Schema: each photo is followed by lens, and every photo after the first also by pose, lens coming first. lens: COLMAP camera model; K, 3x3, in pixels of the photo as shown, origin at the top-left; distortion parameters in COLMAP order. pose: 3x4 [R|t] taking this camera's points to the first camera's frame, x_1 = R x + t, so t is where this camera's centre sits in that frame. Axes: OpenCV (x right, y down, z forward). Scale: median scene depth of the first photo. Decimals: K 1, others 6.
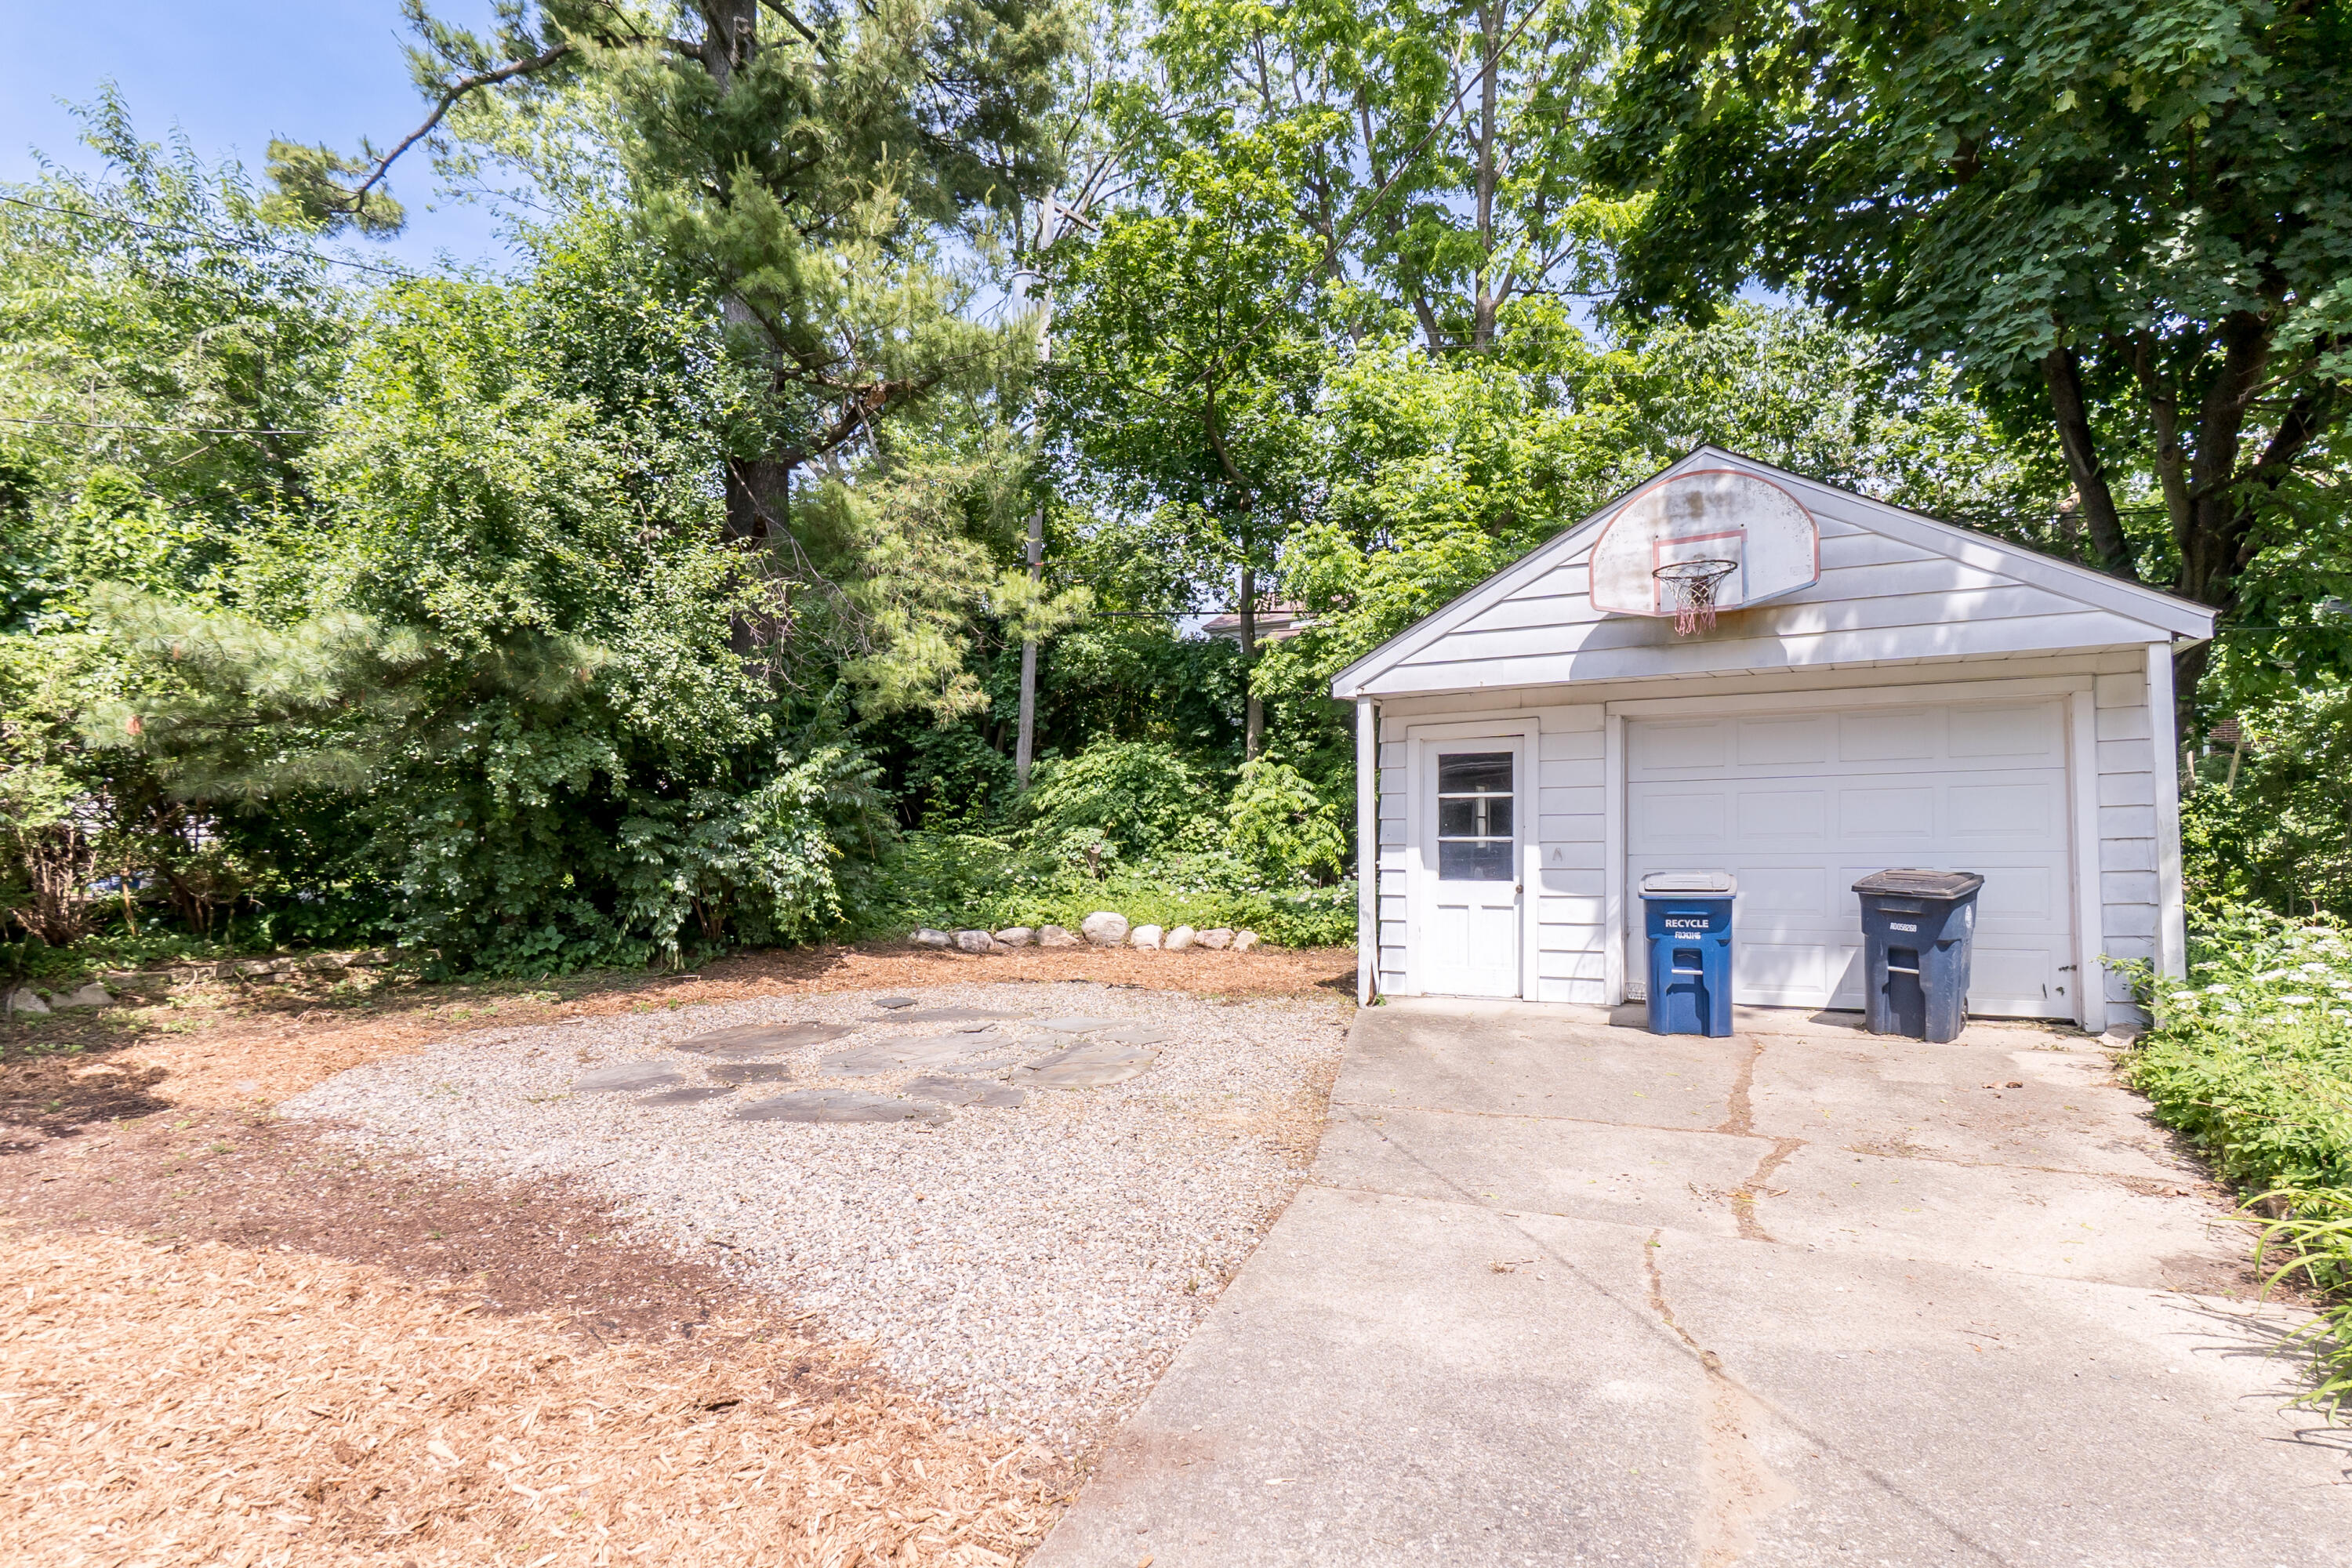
lens RADIAL K [[1245.1, 0, 1177.4], [0, 1245.1, 797.0], [0, 0, 1]] dist [0.001155, -0.000095]
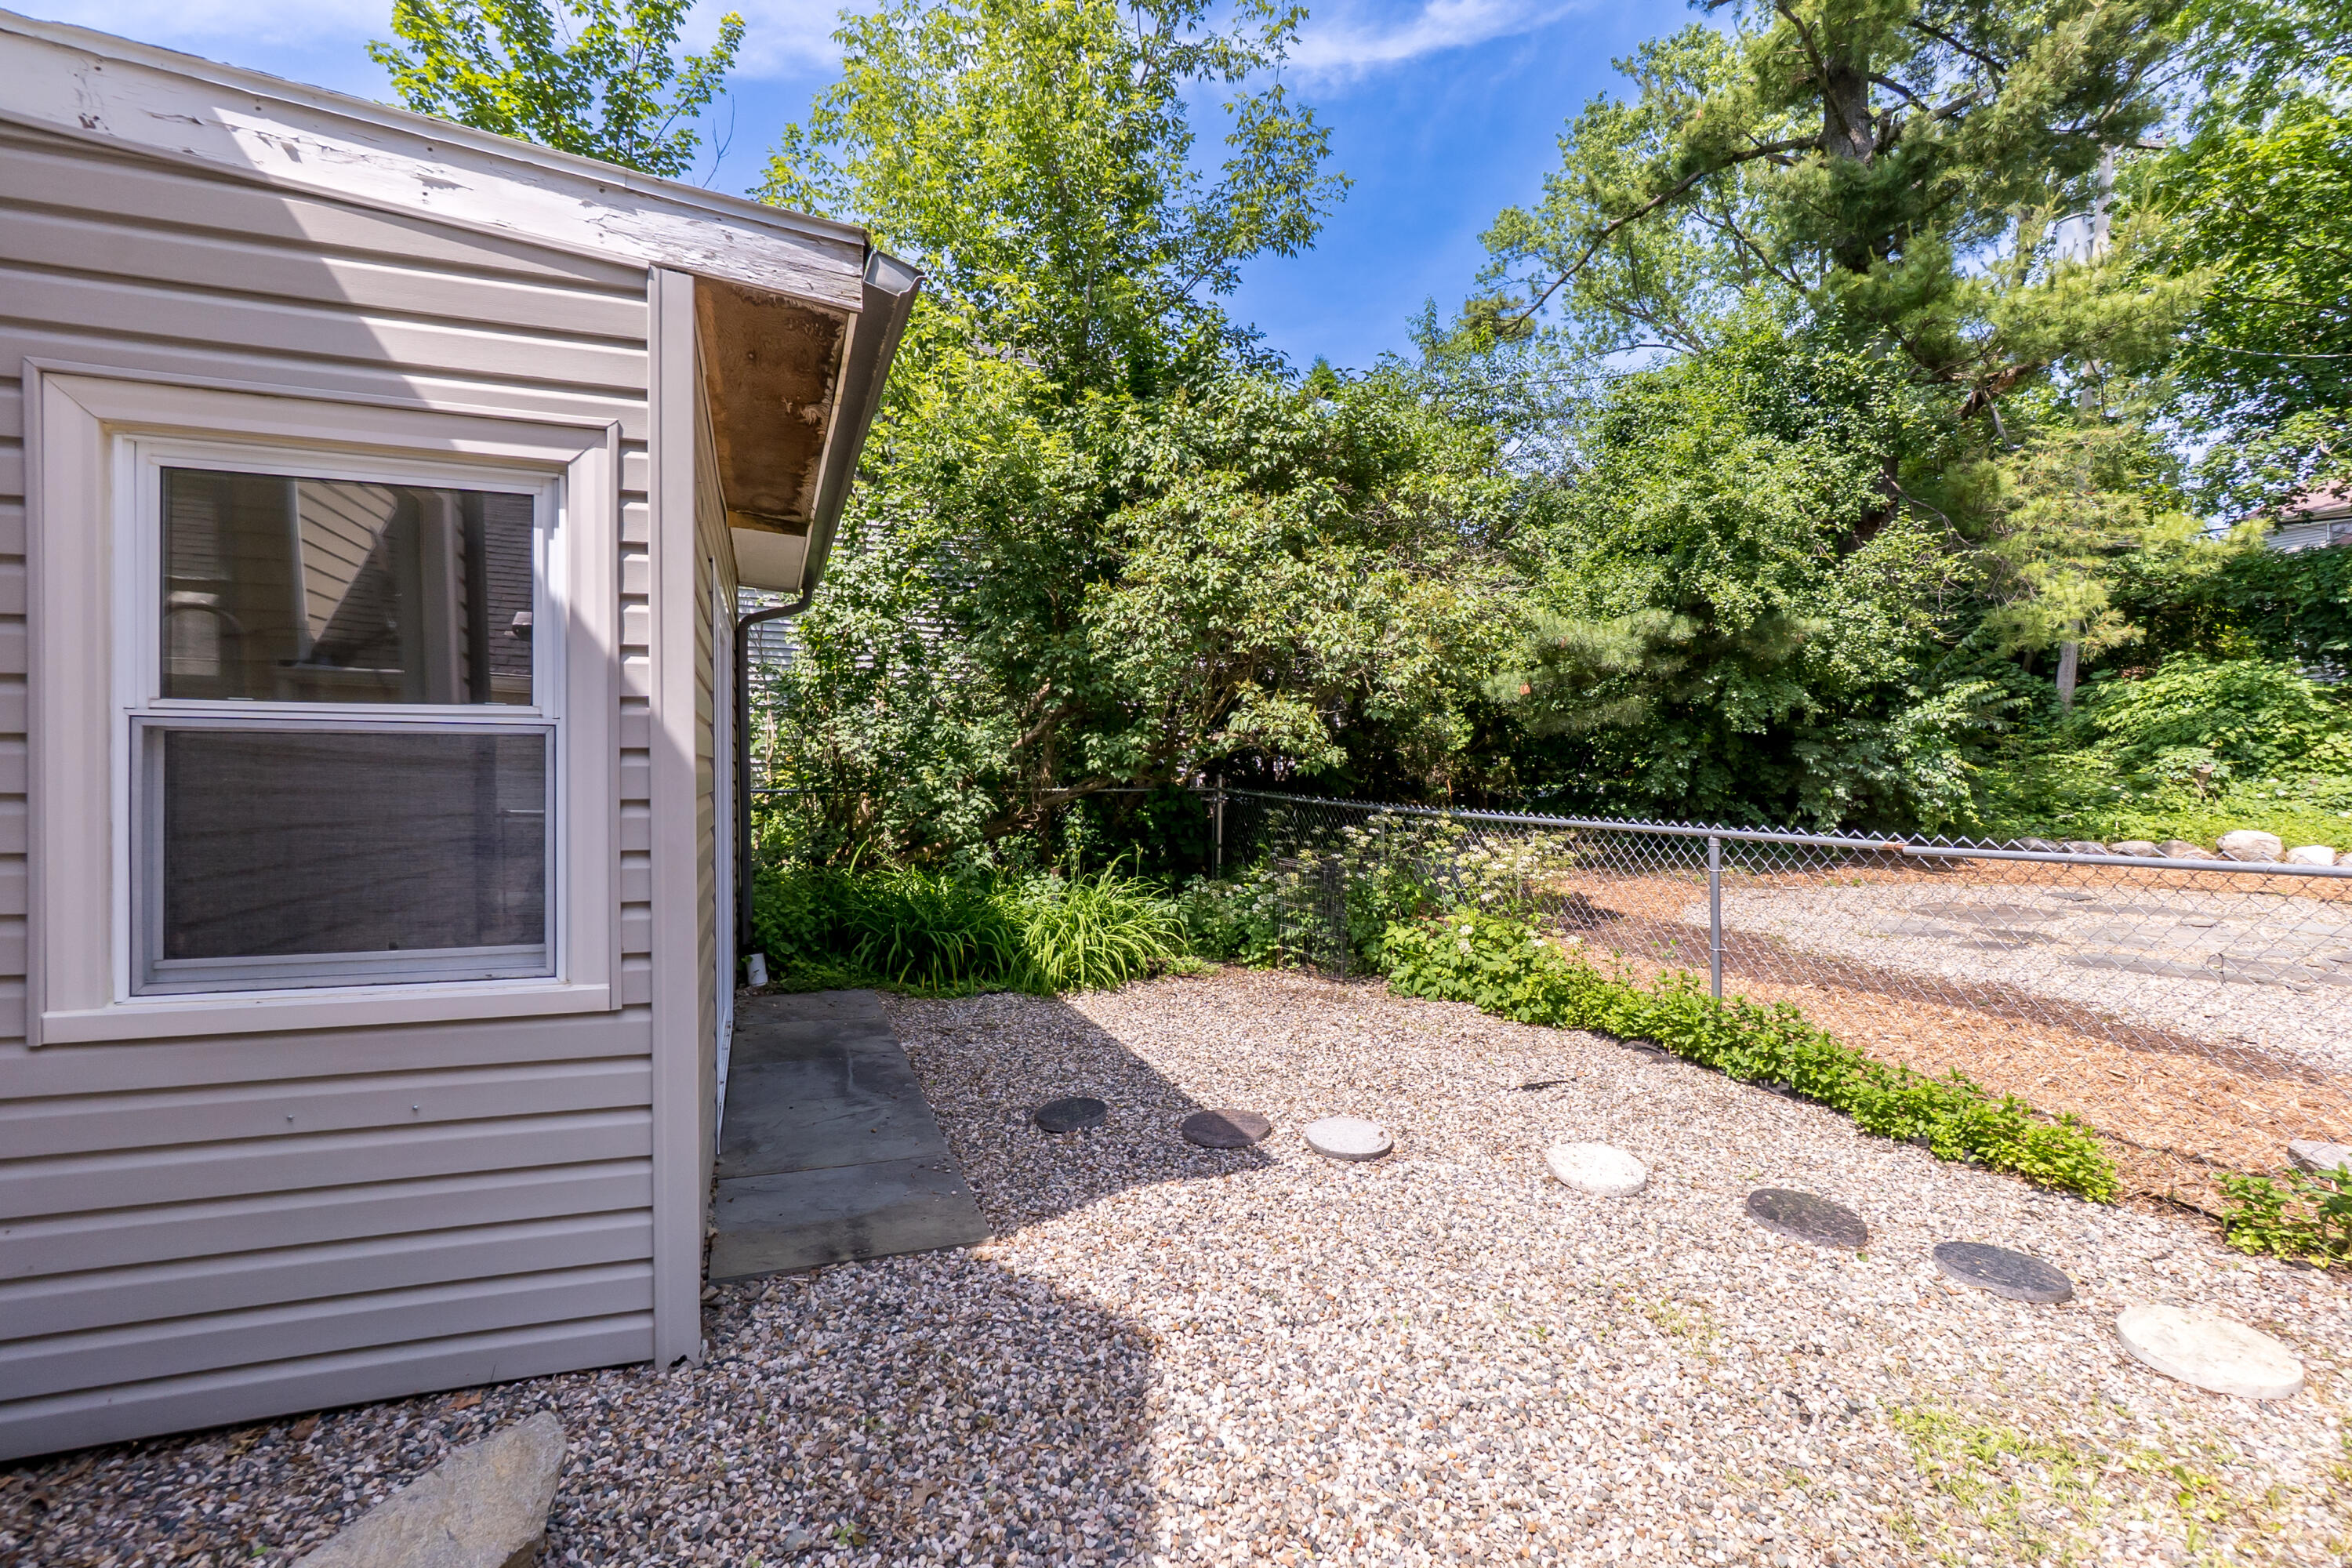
lens RADIAL K [[1045.7, 0, 1155.8], [0, 1045.7, 732.1], [0, 0, 1]] dist [0.003185, -0.000741]
pose [[0.753197, -0.009492, -0.657727, -0.200878], [0.017691, 0.999827, 0.005830, -0.010879], [0.657557, -0.016027, 0.753234, -0.280522]]
